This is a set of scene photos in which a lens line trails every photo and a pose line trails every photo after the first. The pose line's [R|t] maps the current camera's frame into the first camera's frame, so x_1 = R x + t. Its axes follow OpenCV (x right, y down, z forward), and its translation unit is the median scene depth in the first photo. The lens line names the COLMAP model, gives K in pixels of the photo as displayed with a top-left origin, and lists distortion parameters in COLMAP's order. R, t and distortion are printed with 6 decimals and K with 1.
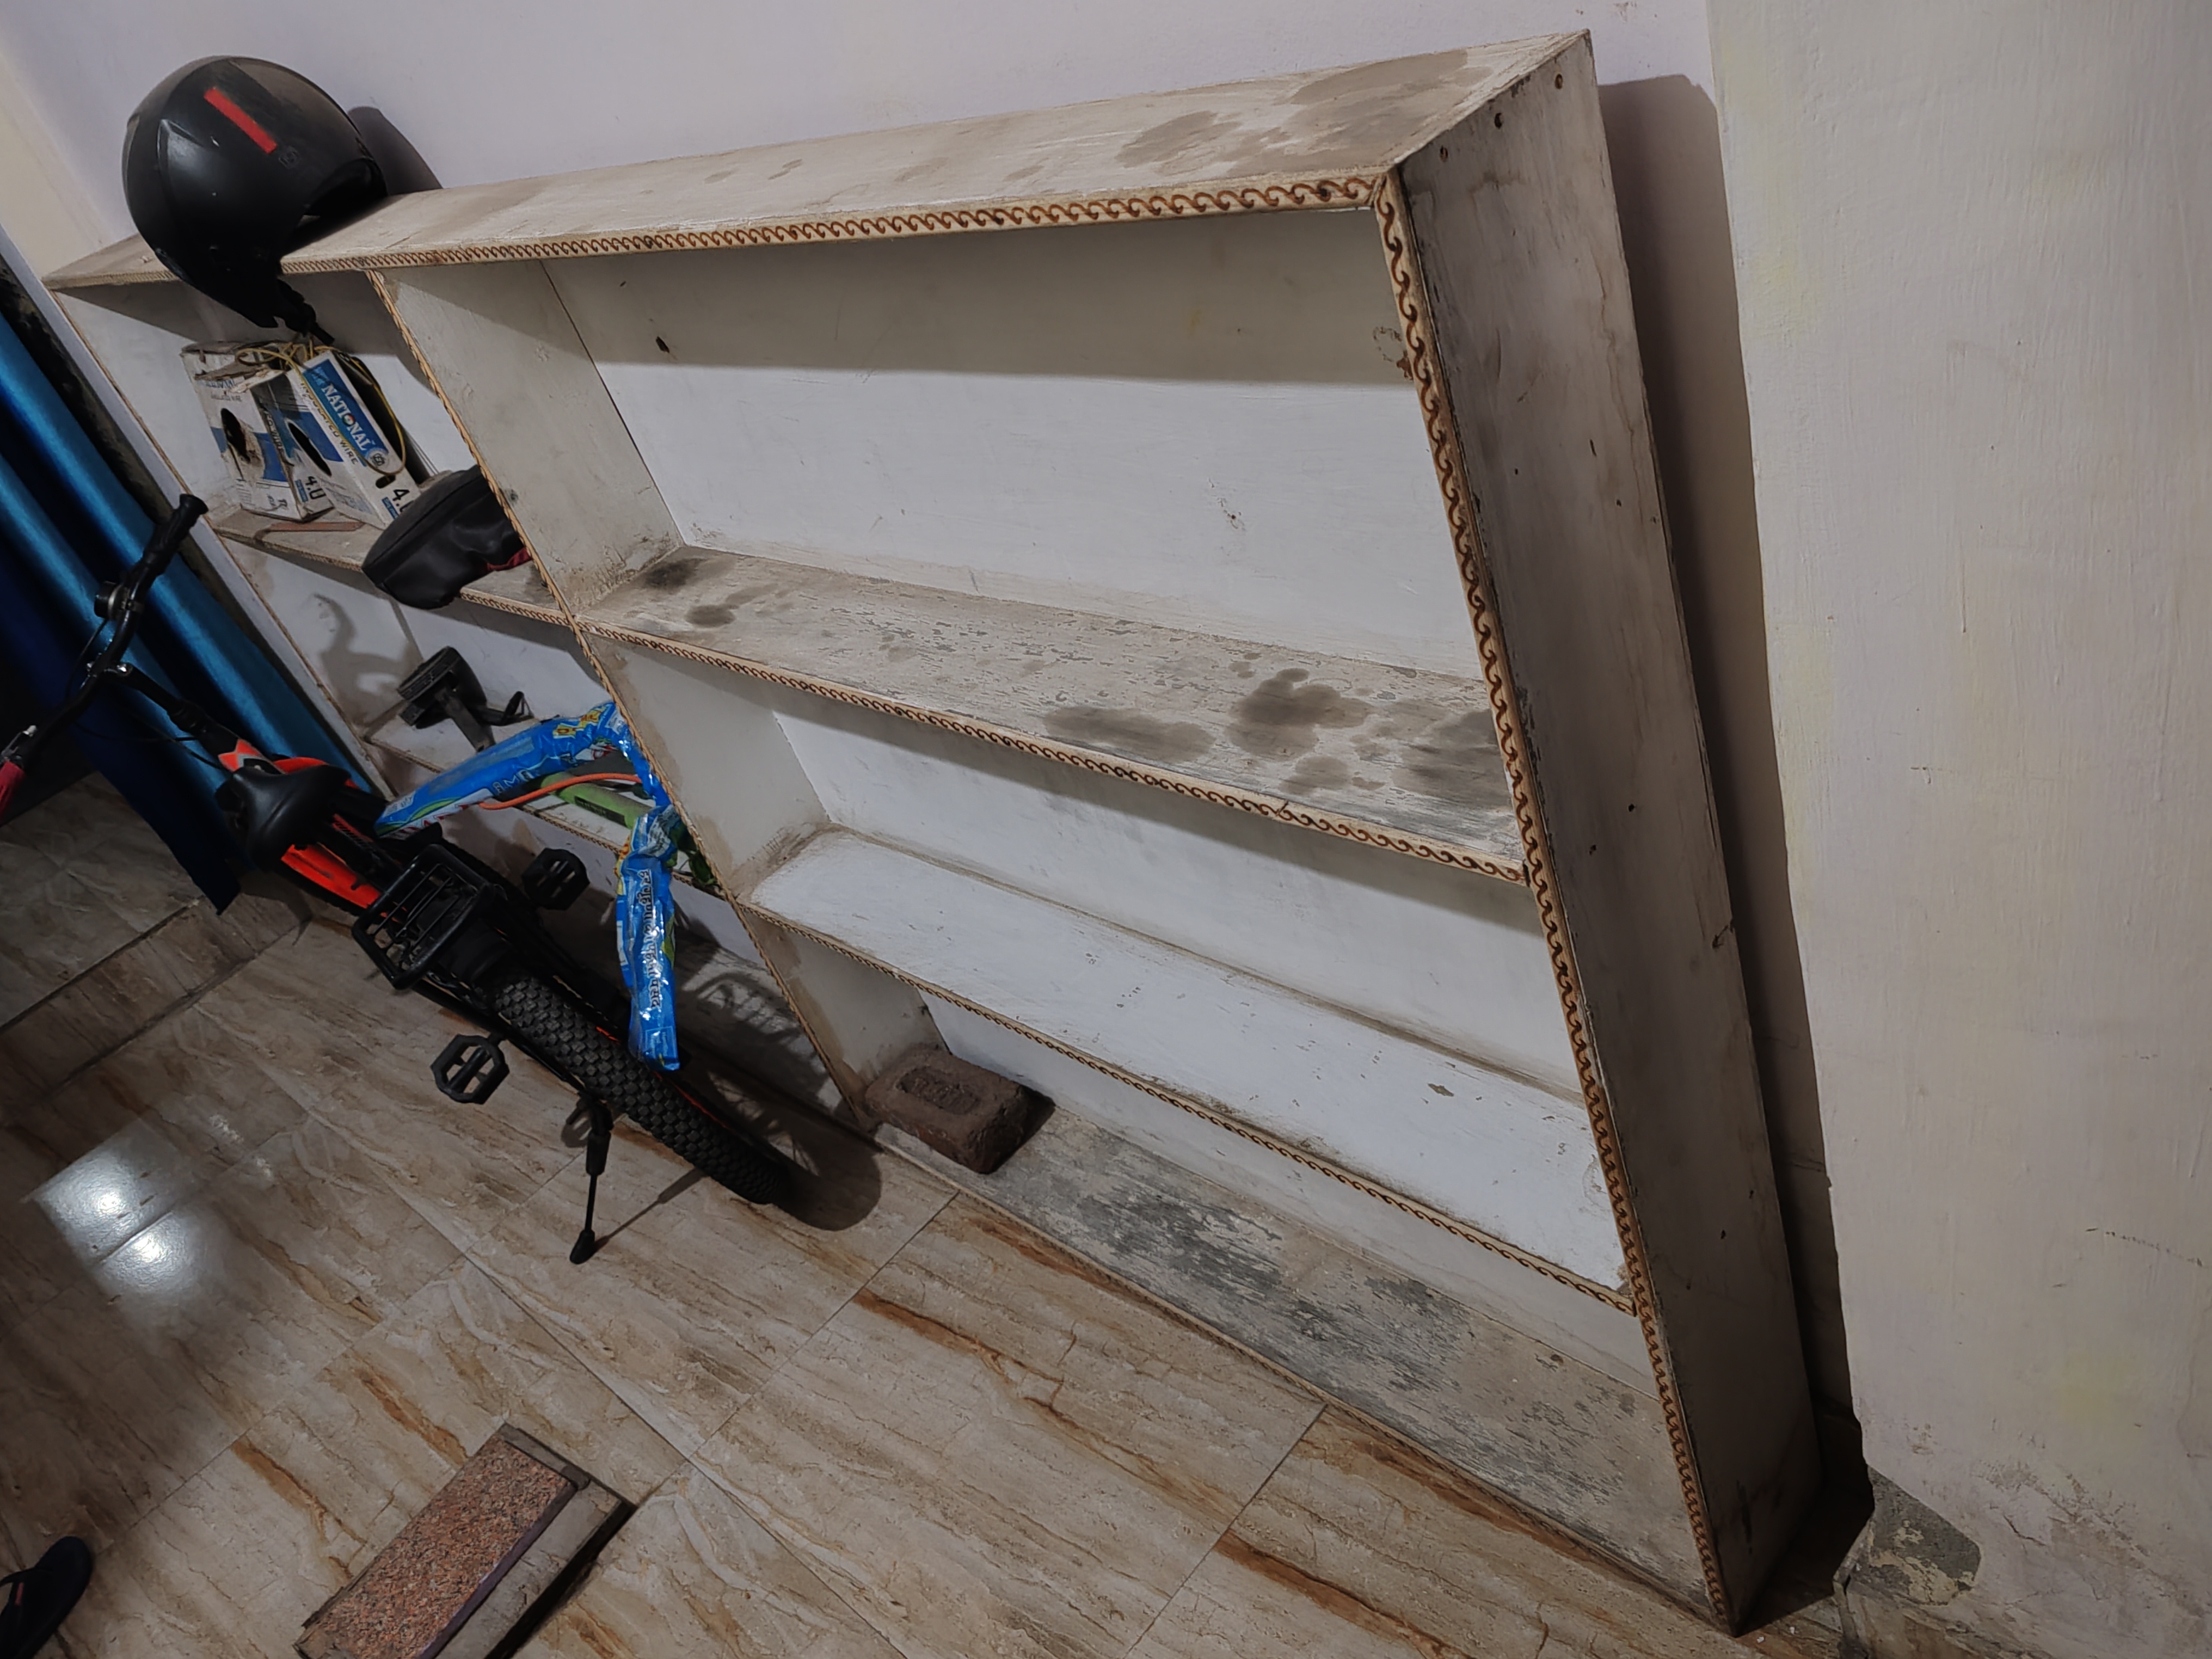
lens RADIAL K [[1709.5, 0, 1106.0], [0, 1709.5, 829.5], [0, 0, 1]] dist [0.054064, -0.055109]
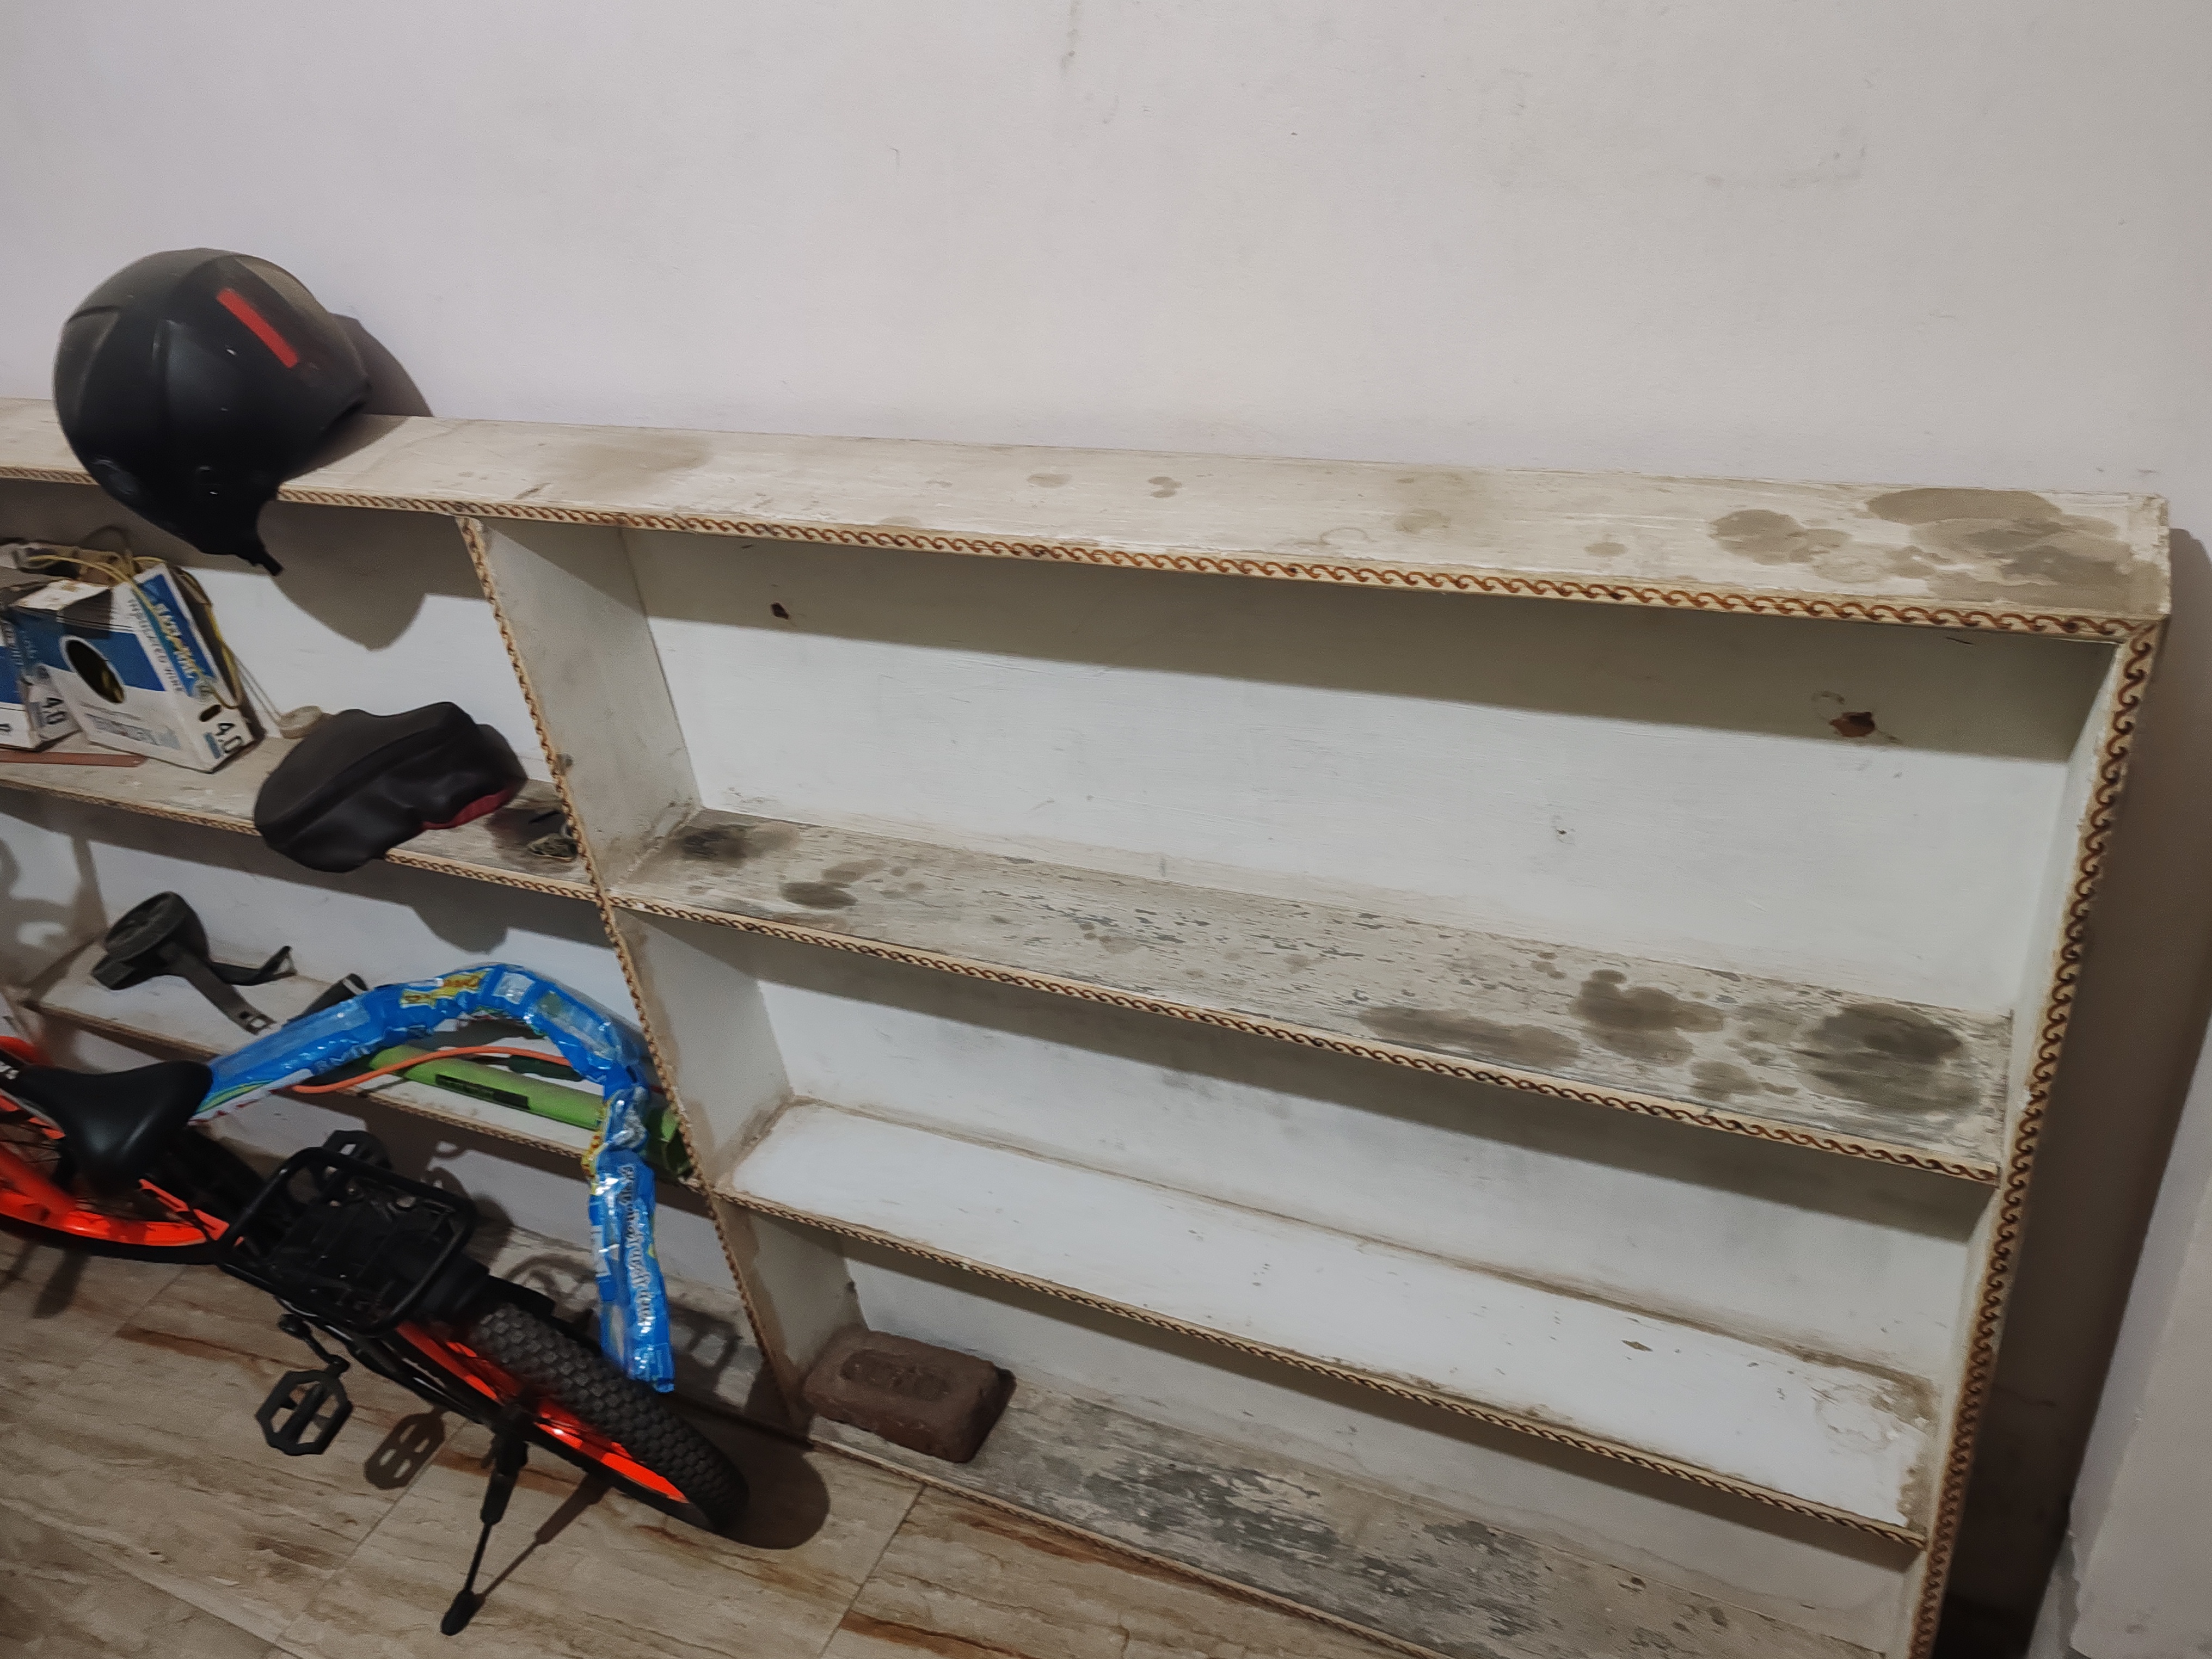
lens RADIAL K [[1708.7, 0, 1106.0], [0, 1708.7, 829.5], [0, 0, 1]] dist [0.022882, 0.001030]
pose [[0.930024, 0.001727, 0.367494, -0.378442], [0.034720, 0.995103, -0.092542, -0.060957], [-0.365855, 0.098826, 0.925410, 0.071065]]
